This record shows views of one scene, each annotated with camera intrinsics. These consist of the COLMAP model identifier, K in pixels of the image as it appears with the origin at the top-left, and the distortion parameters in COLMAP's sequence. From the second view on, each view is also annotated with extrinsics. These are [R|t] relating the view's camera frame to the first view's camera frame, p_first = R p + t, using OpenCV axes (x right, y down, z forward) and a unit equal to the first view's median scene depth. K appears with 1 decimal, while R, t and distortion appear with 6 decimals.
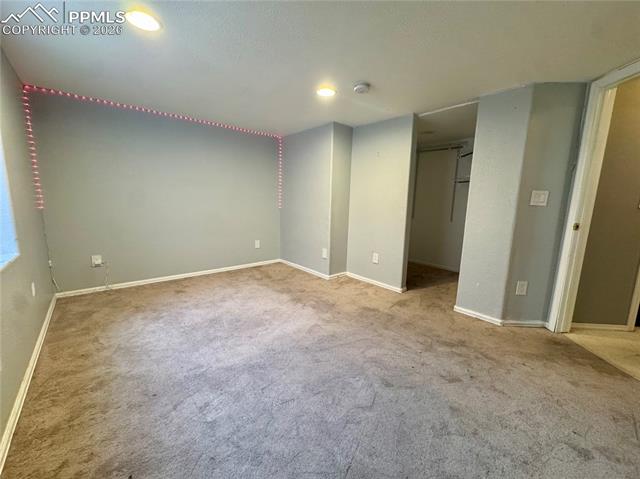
lens RADIAL K [[255.2, 0, 320.4], [0, 255.2, 239.2], [0, 0, 1]] dist [-0.008161, -0.000320]
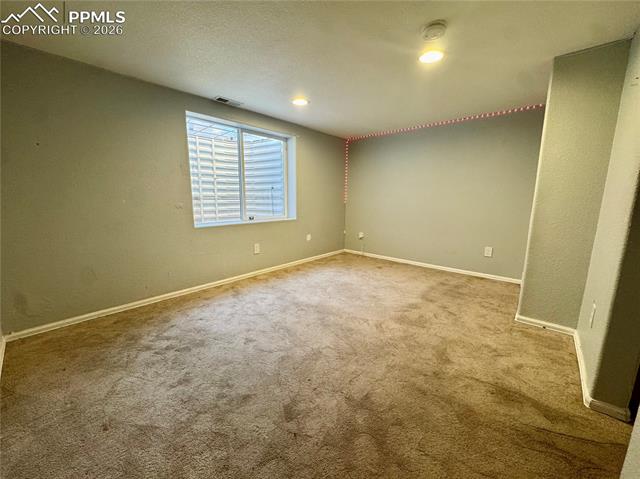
lens RADIAL K [[255.2, 0, 319.6], [0, 255.2, 239.8], [0, 0, 1]] dist [-0.008161, -0.000320]
pose [[0.114728, 0.137955, -0.983771, 0.728104], [-0.162029, 0.979647, 0.118480, -0.040768], [0.980094, 0.145806, 0.134746, 0.542544]]
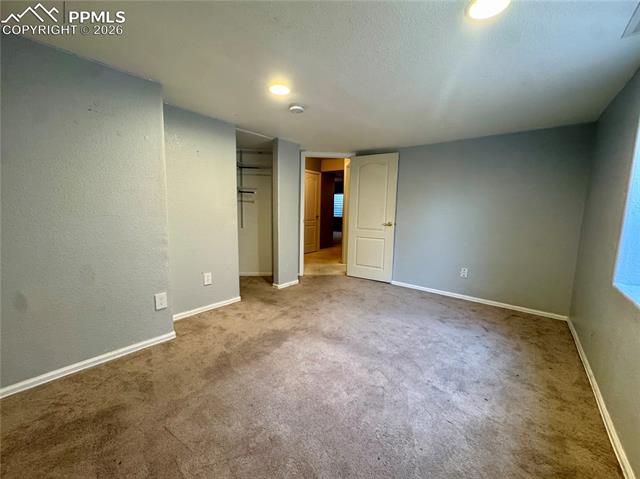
lens RADIAL K [[255.2, 0, 320.2], [0, 255.2, 239.1], [0, 0, 1]] dist [-0.008161, -0.000320]
pose [[-0.171141, -0.146745, 0.974257, -0.783767], [0.128667, 0.977048, 0.169768, -0.178757], [-0.976809, 0.154409, -0.148332, 0.921070]]
